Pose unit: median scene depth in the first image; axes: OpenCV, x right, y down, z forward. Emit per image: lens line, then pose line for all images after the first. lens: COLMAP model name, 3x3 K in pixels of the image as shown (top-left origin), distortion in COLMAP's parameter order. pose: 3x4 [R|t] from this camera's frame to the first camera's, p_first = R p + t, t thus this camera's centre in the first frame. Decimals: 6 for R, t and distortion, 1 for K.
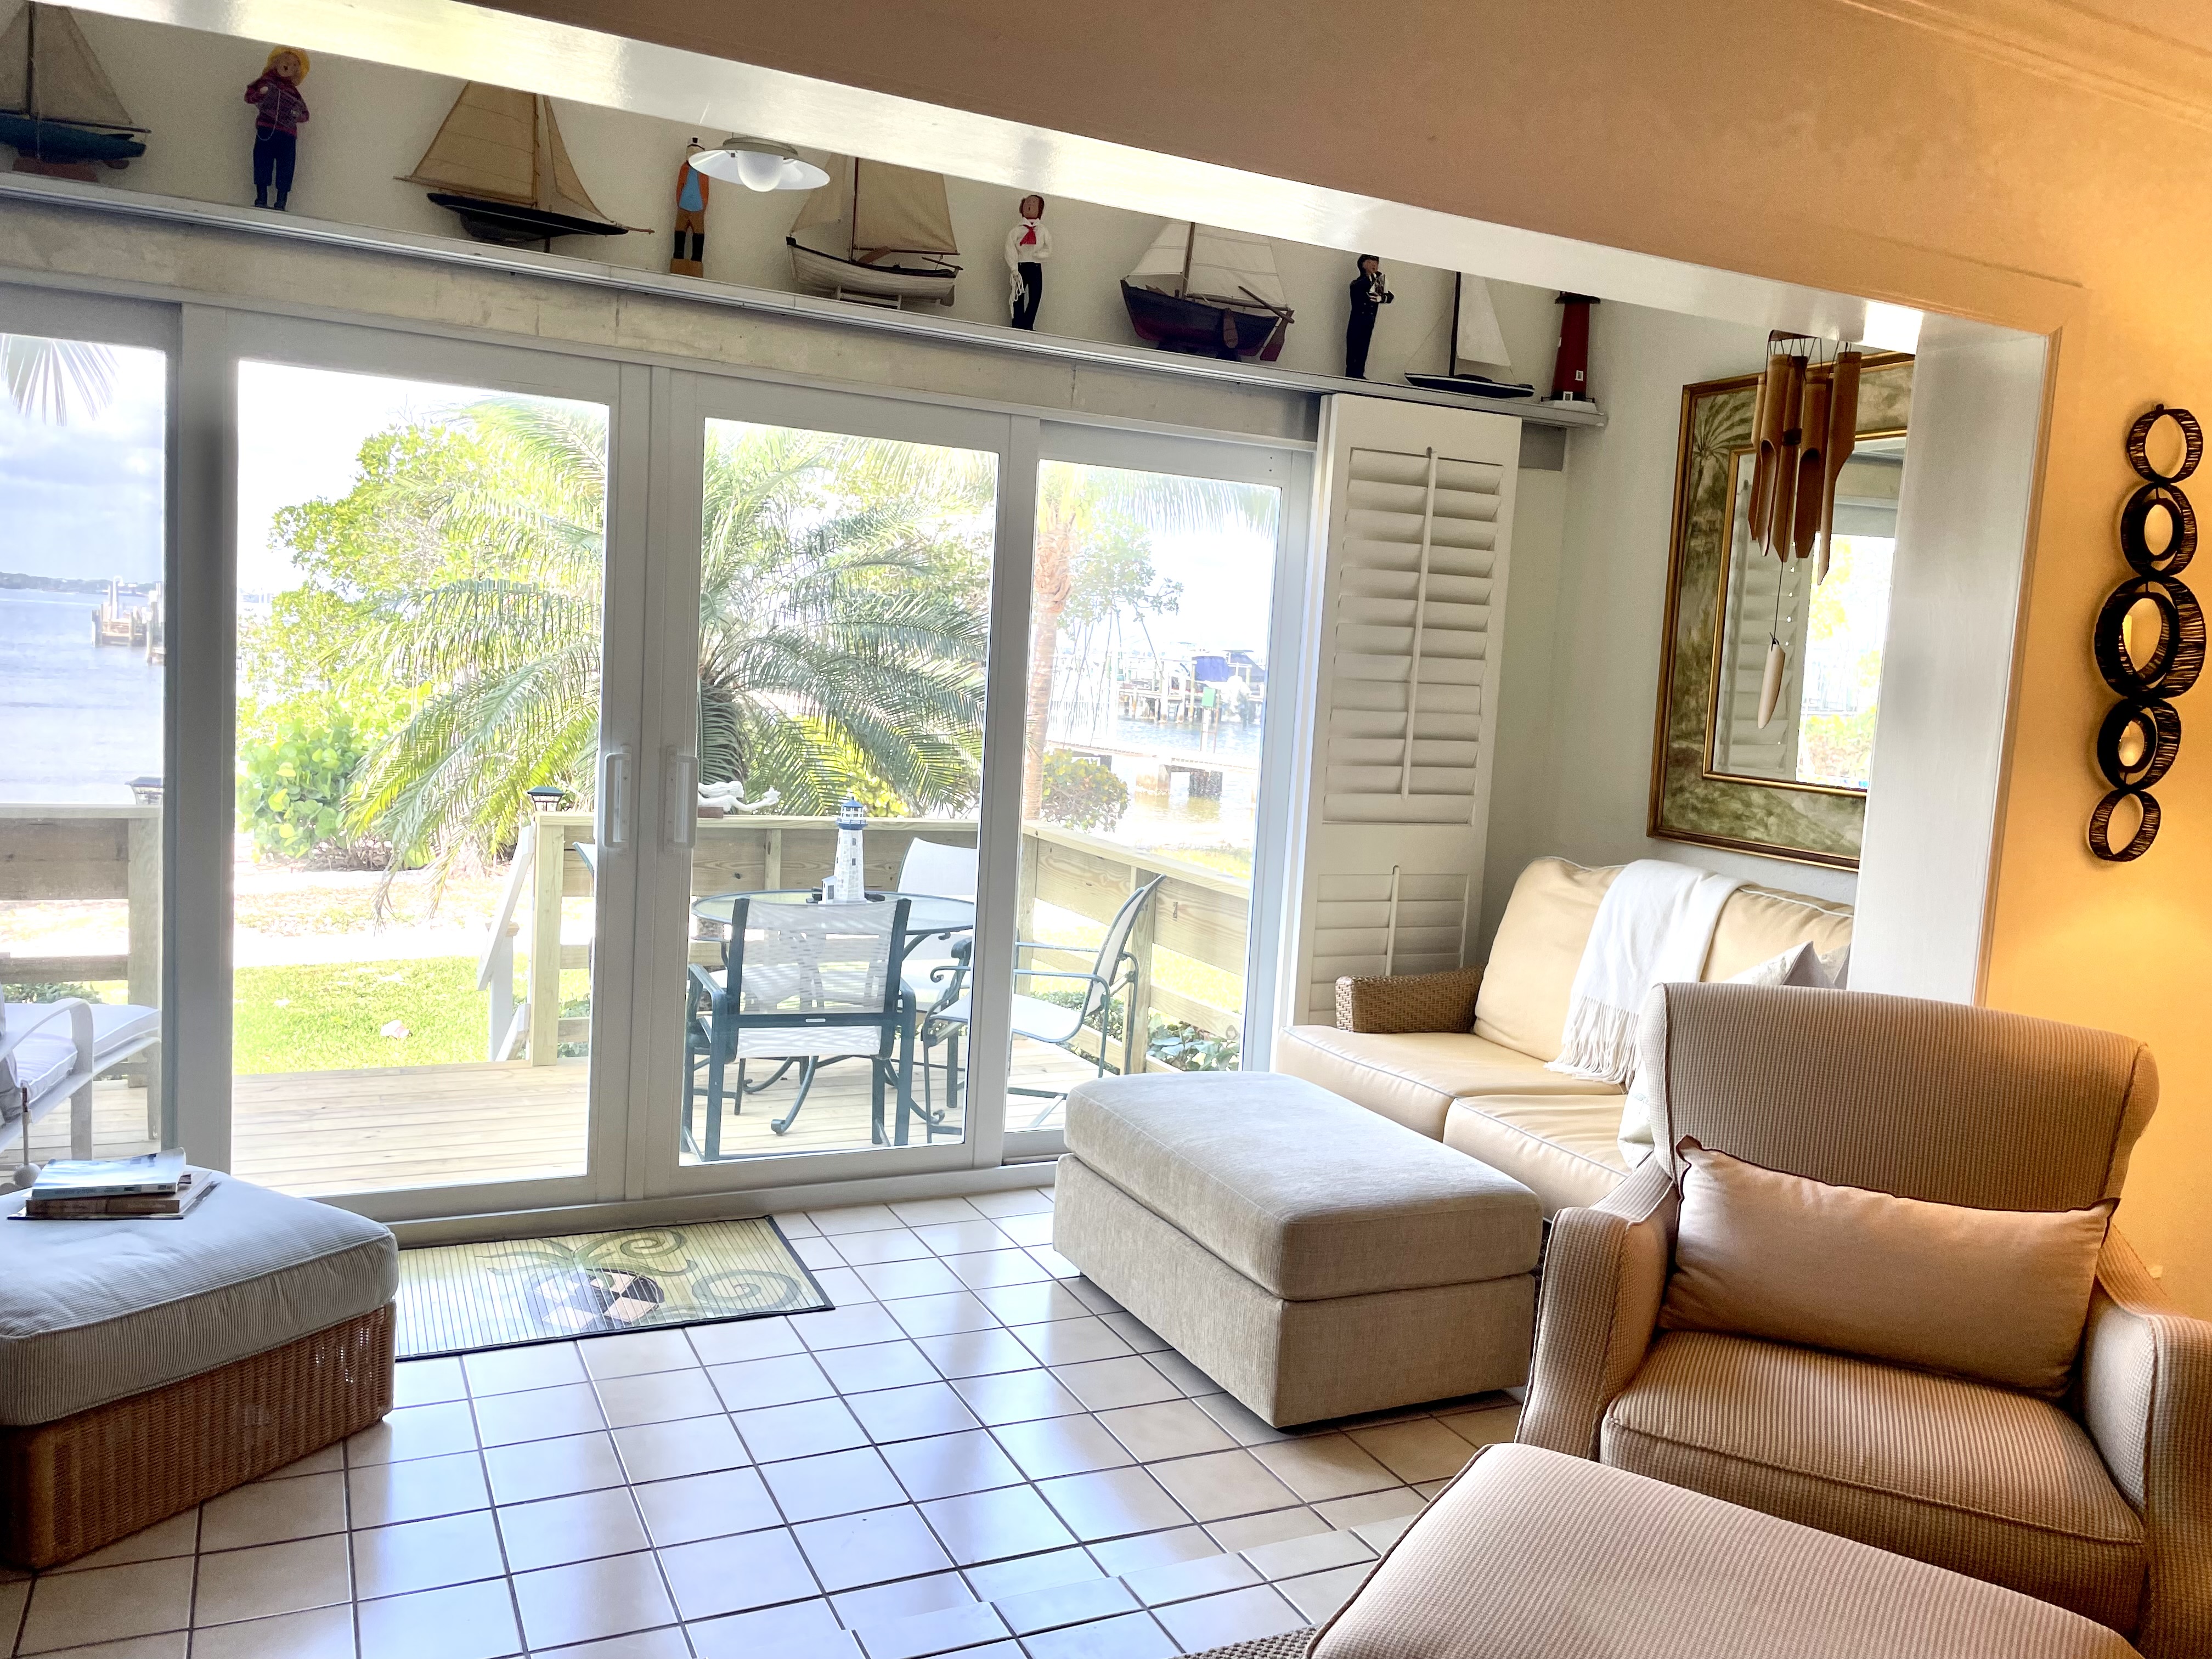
lens RADIAL K [[1679.8, 0, 1121.5], [0, 1679.8, 829.2], [0, 0, 1]] dist [0.015493, 0.001885]
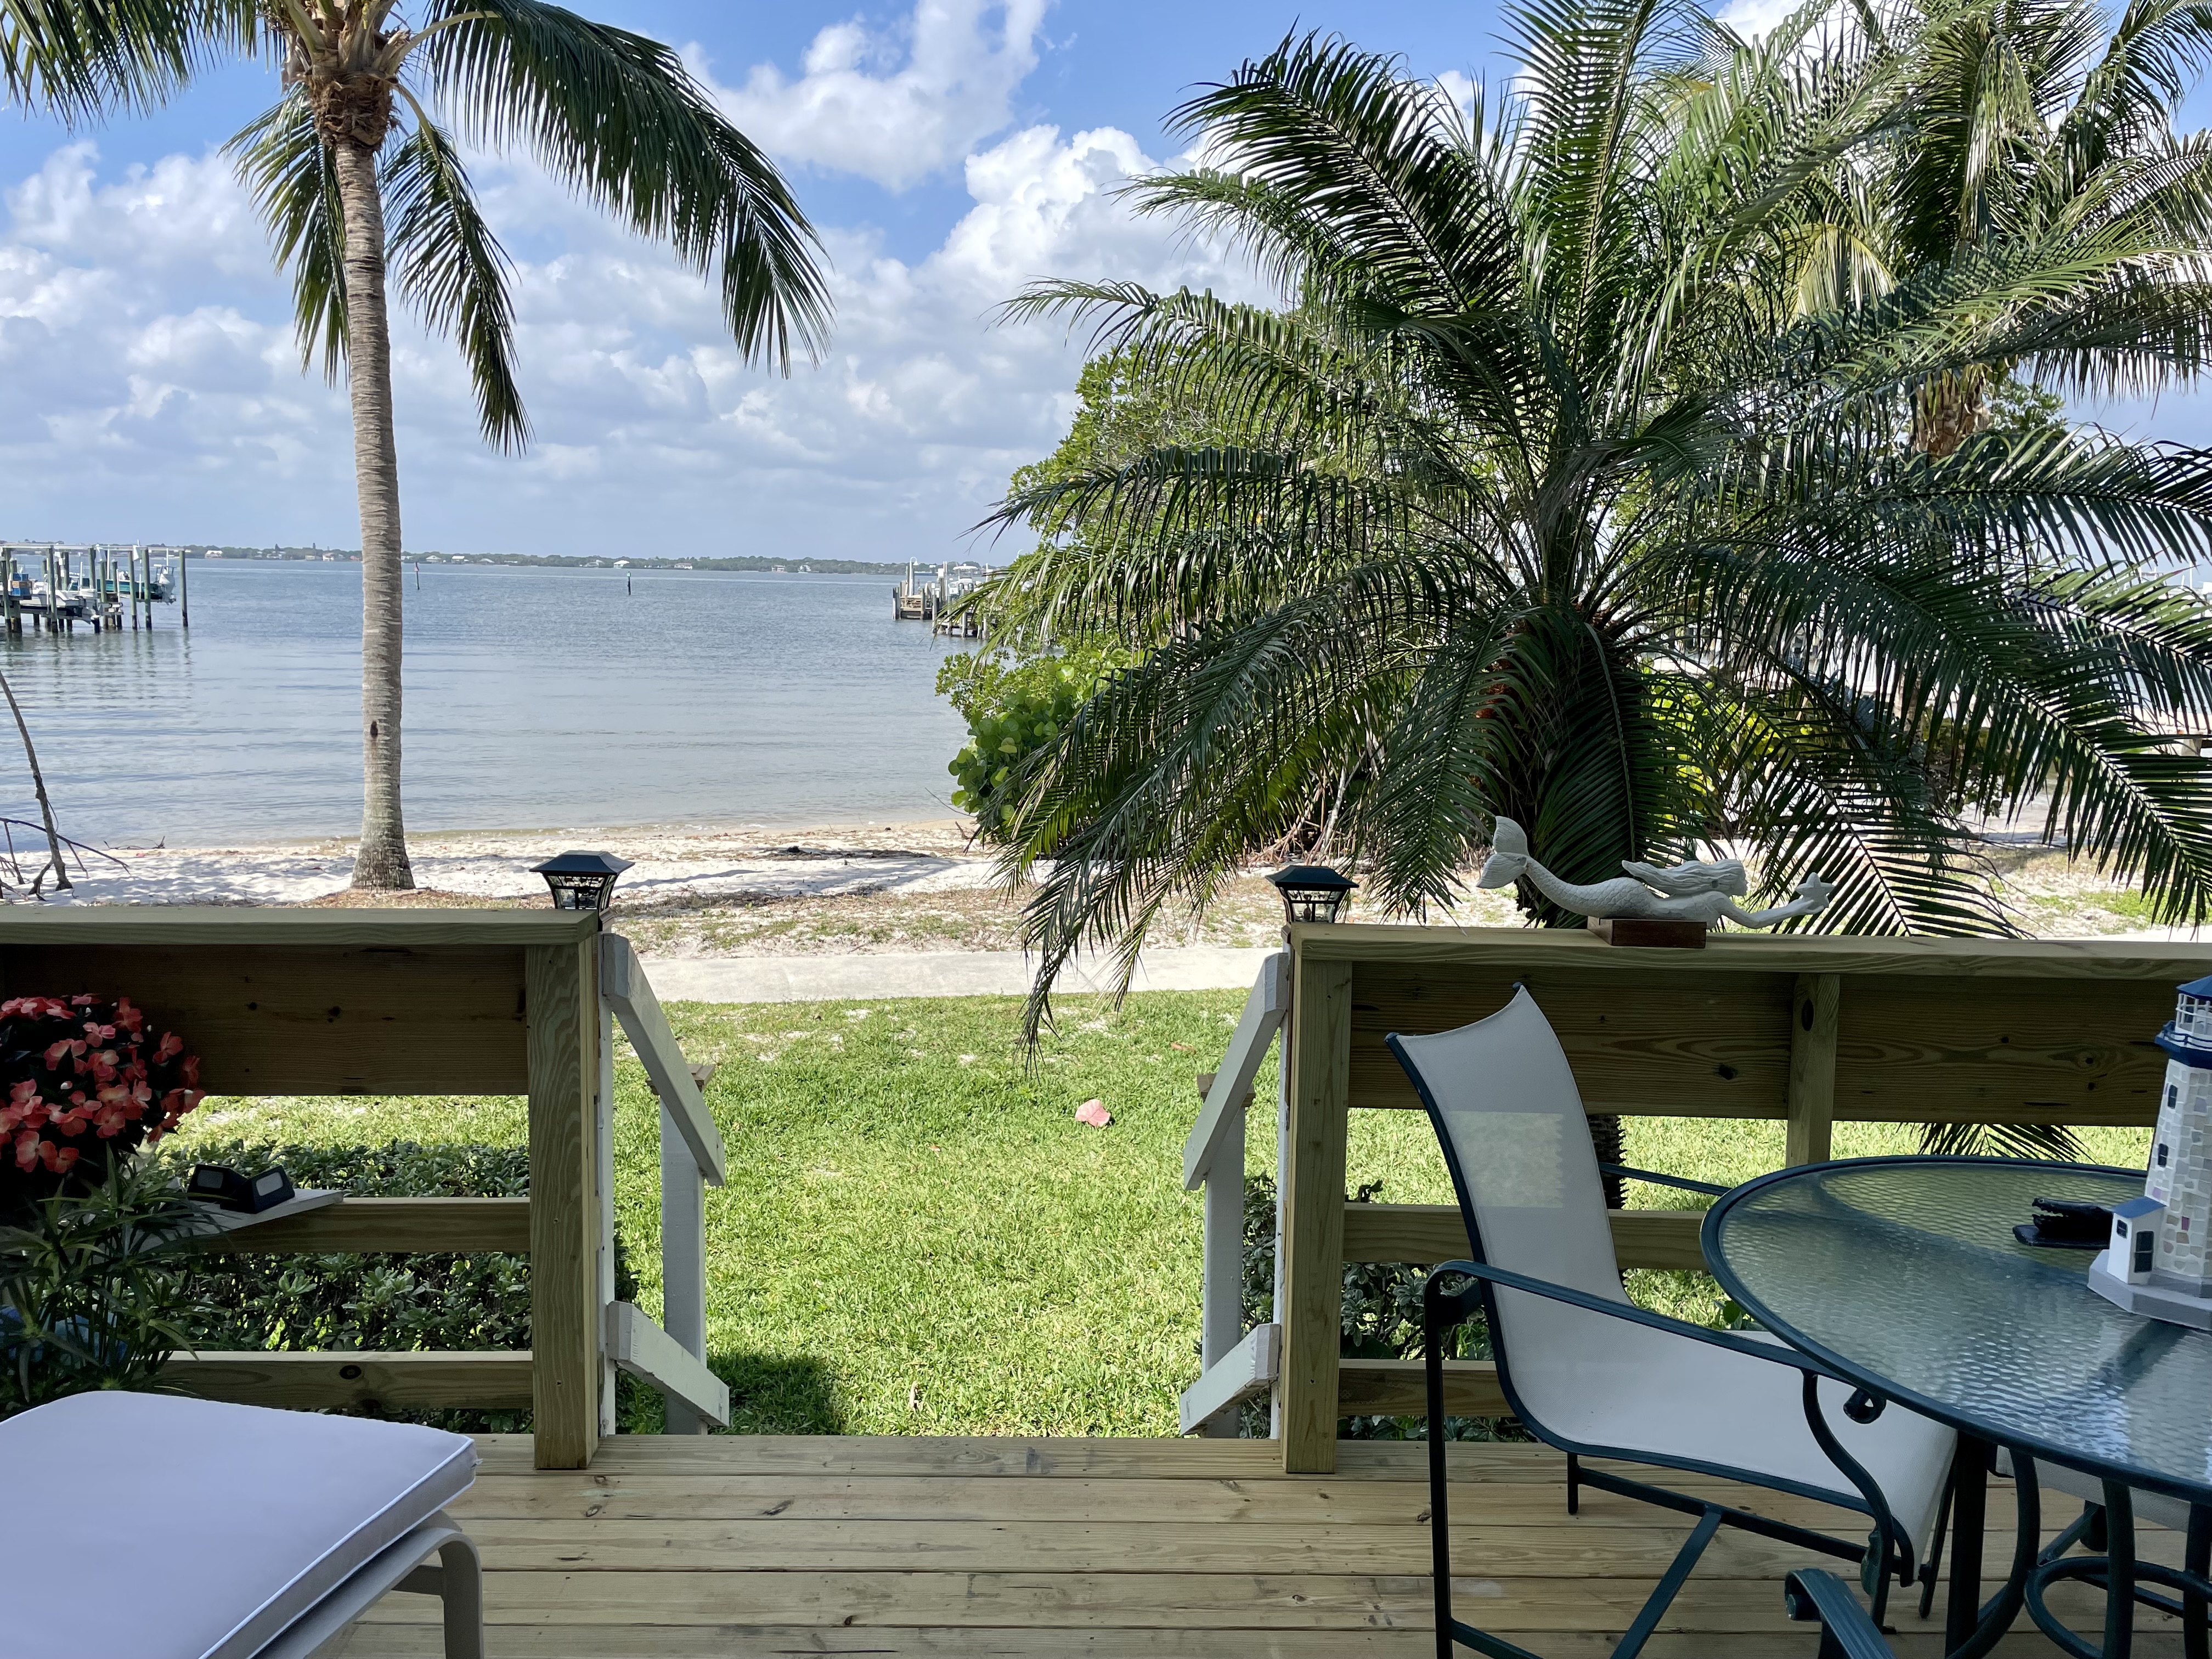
lens RADIAL K [[1679.8, 0, 1105.9], [0, 1679.8, 832.6], [0, 0, 1]] dist [0.015493, 0.001885]
pose [[0.910639, 0.017928, -0.412813, -0.077414], [-0.005238, 0.999479, 0.031850, -0.018766], [0.413169, -0.026841, 0.910259, 0.210519]]
